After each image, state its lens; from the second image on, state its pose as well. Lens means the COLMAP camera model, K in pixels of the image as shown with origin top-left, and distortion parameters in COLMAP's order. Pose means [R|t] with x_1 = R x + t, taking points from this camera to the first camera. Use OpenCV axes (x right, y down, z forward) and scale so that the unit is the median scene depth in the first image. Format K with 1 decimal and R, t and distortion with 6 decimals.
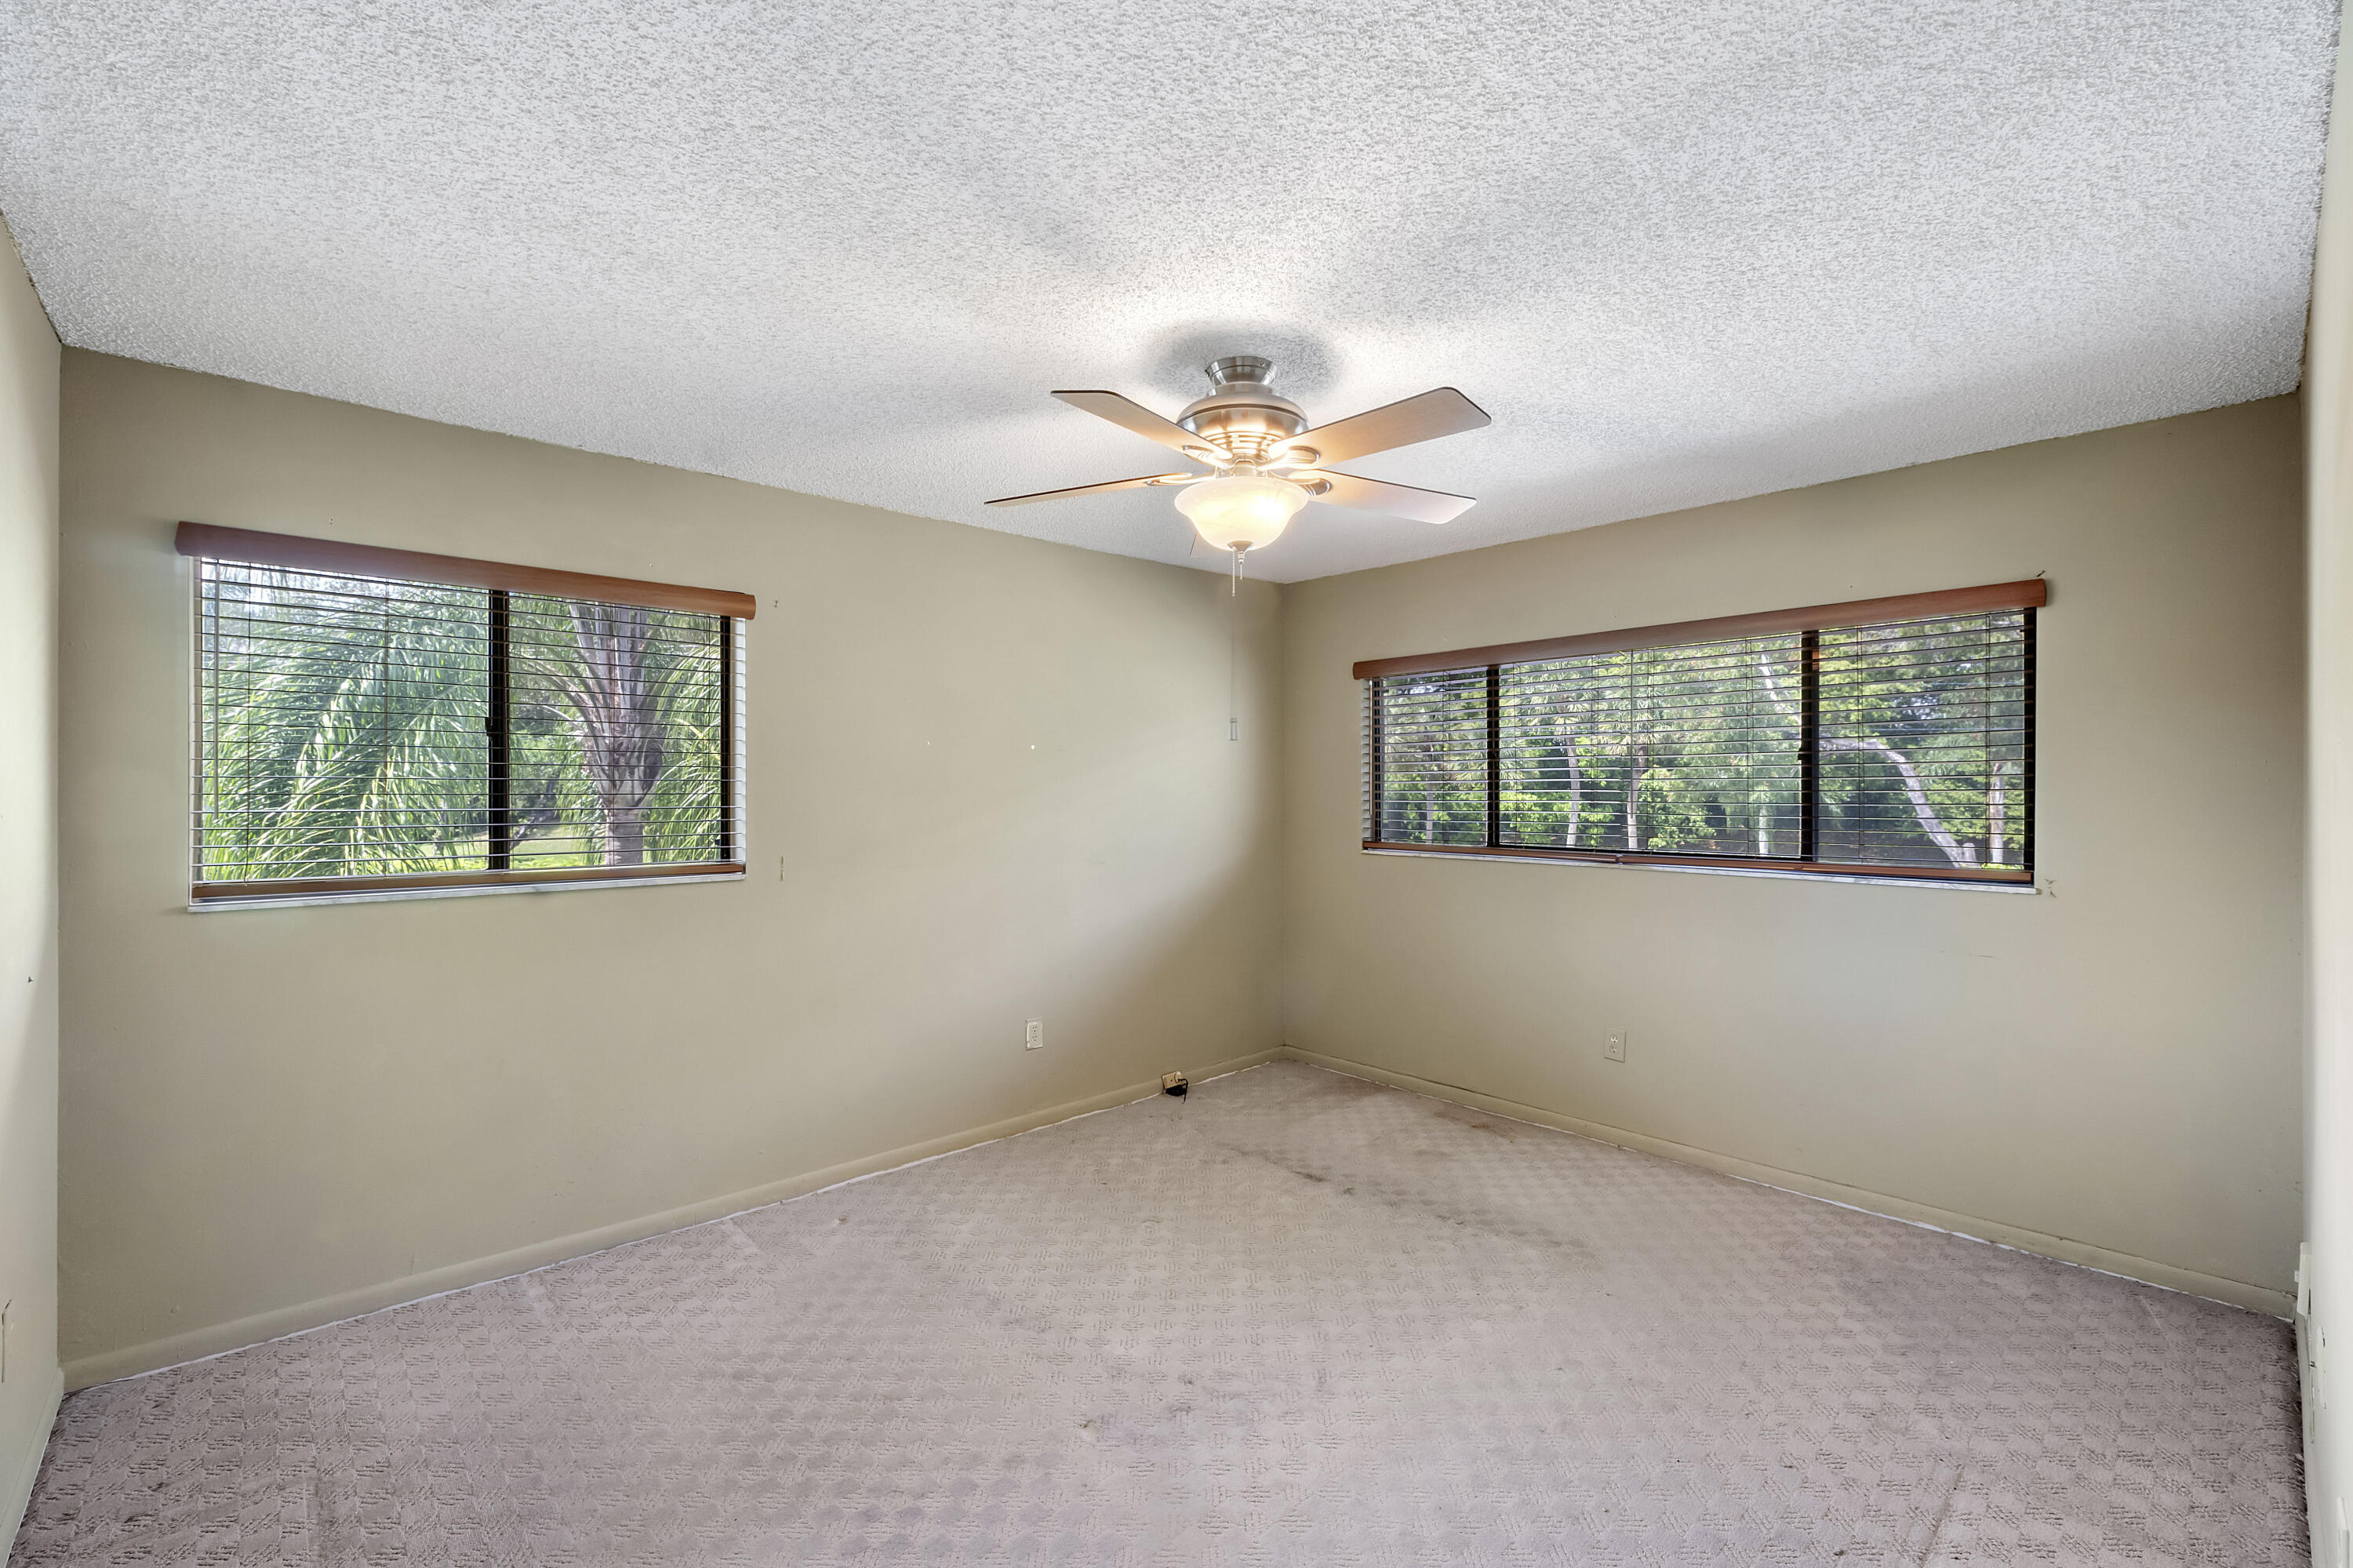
lens RADIAL K [[1007.1, 0, 1165.8], [0, 1007.1, 789.4], [0, 0, 1]] dist [-0.002607, -0.000395]
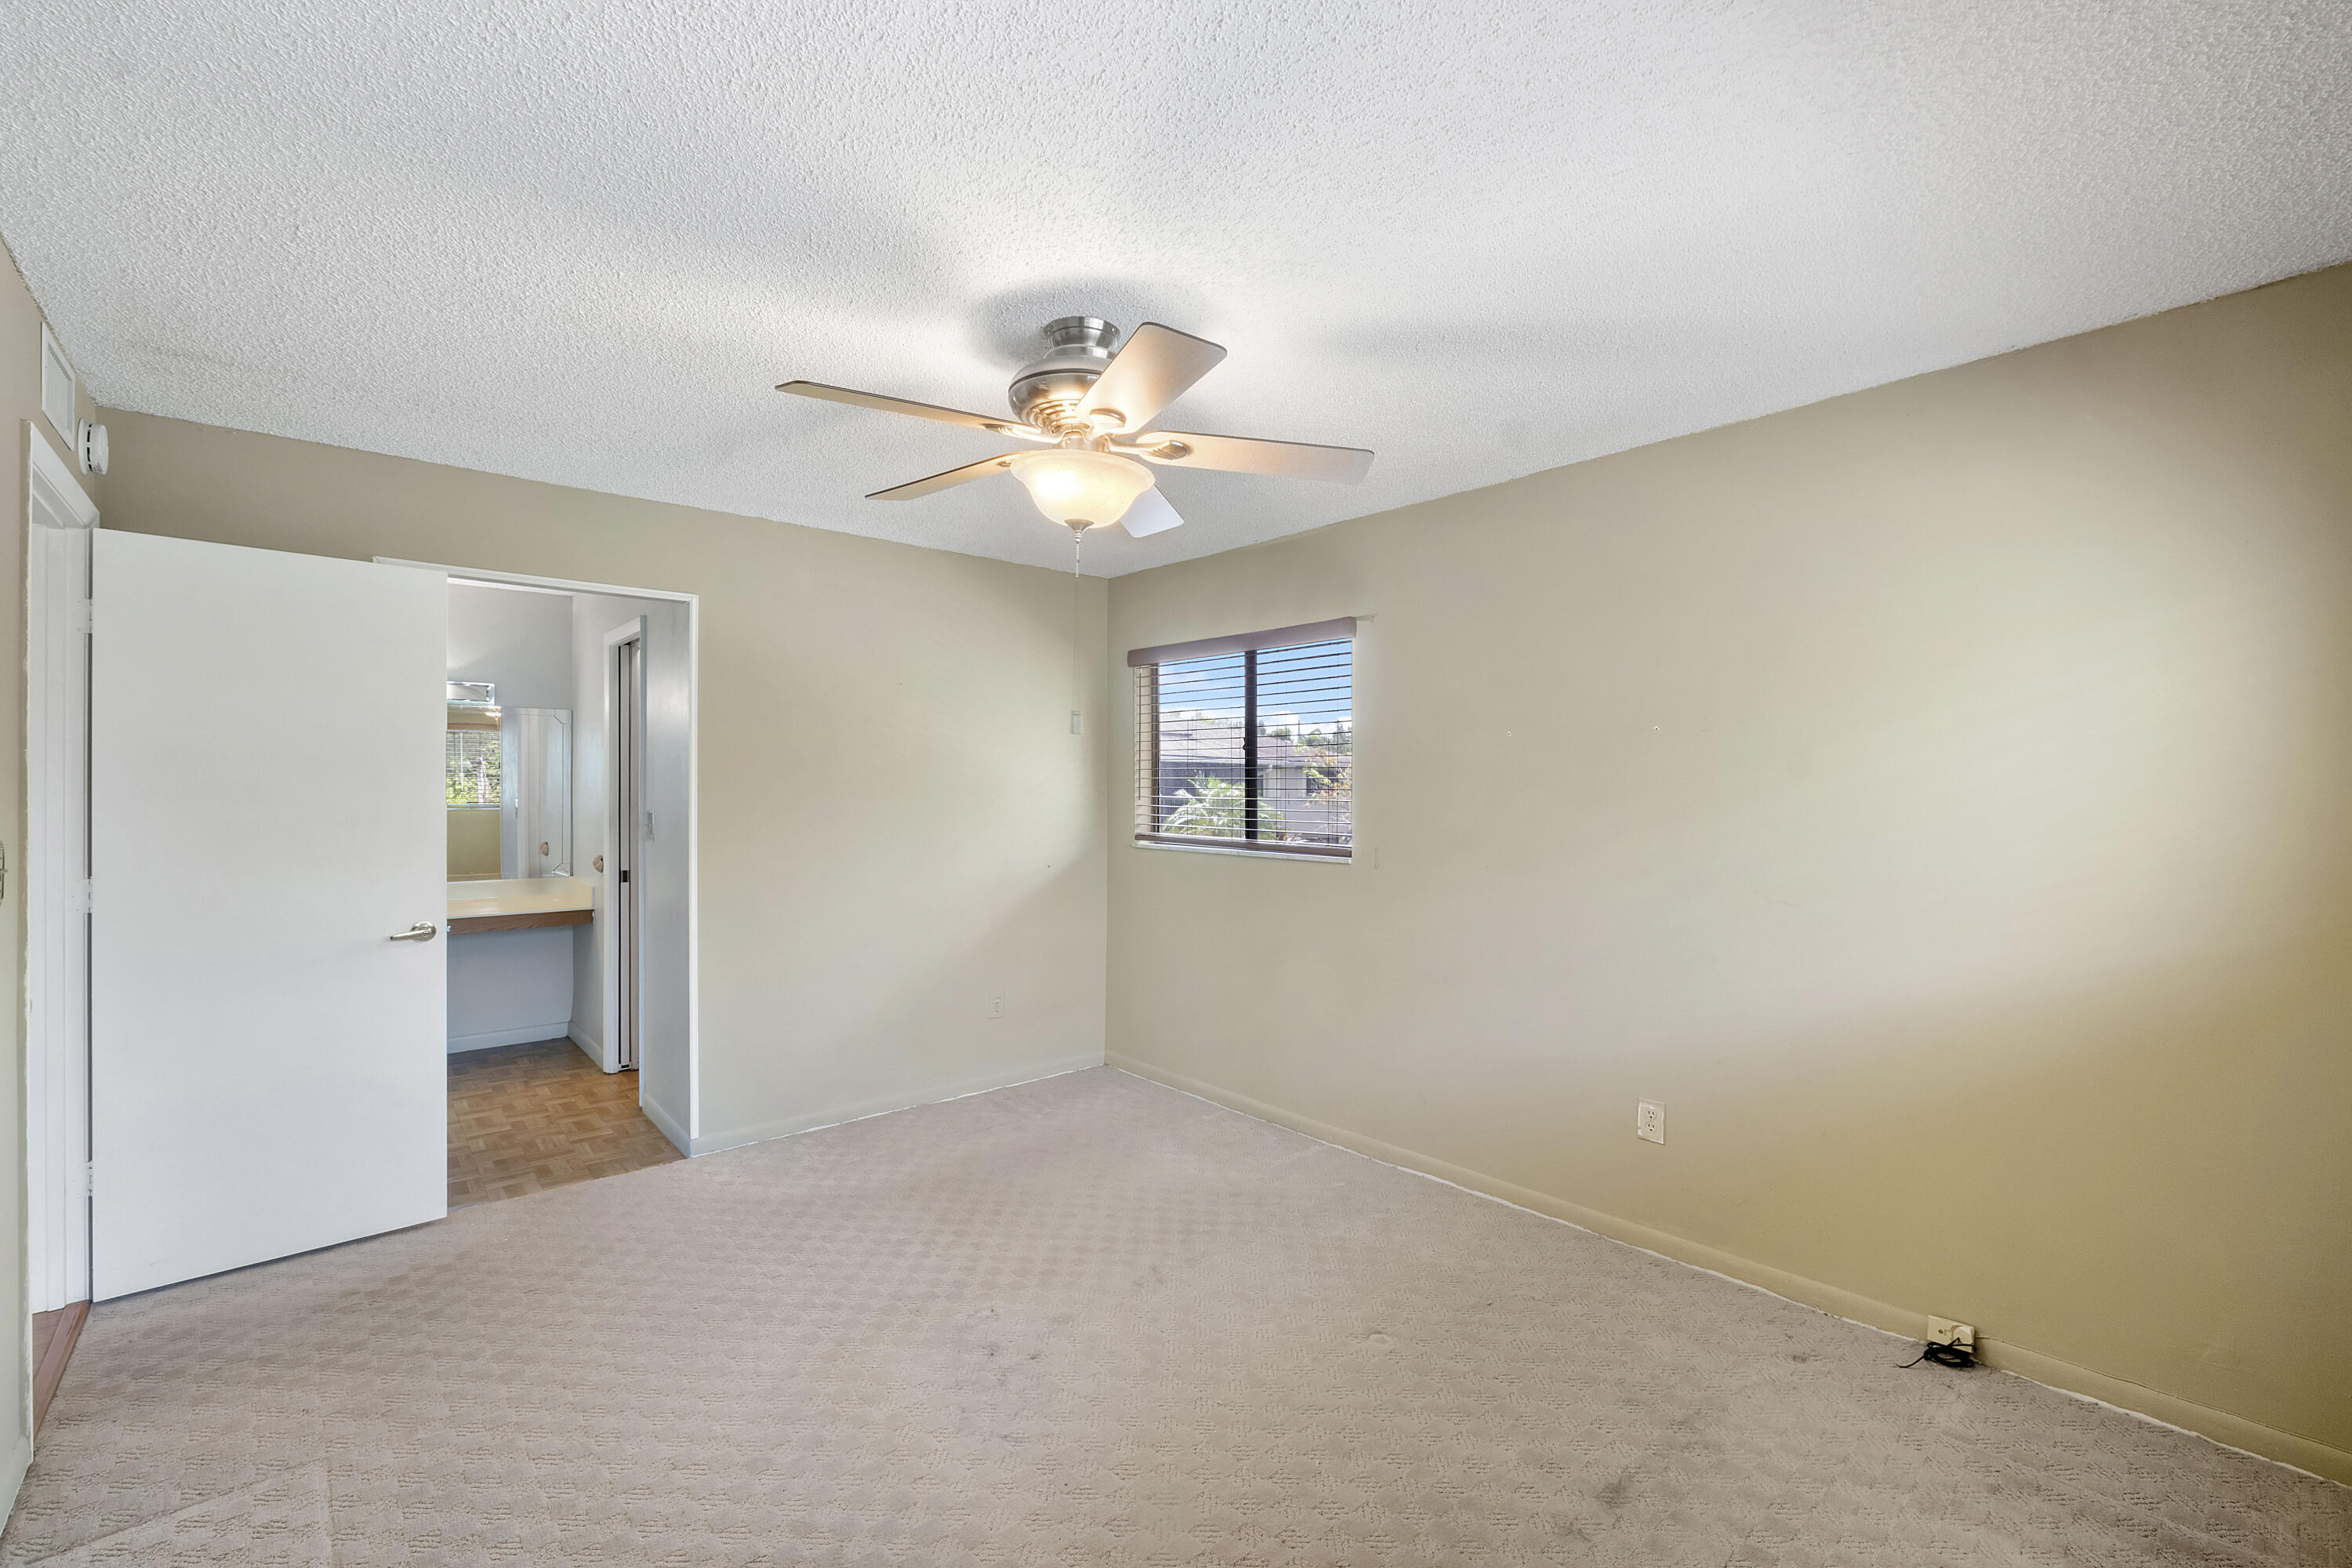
lens RADIAL K [[1006.6, 0, 1165.9], [0, 1006.6, 791.7], [0, 0, 1]] dist [-0.002607, -0.000395]
pose [[-0.034293, 0.006688, -0.999389, 0.834748], [0.005876, 0.999962, 0.006490, -0.001993], [0.999395, -0.005650, -0.034331, 0.931038]]
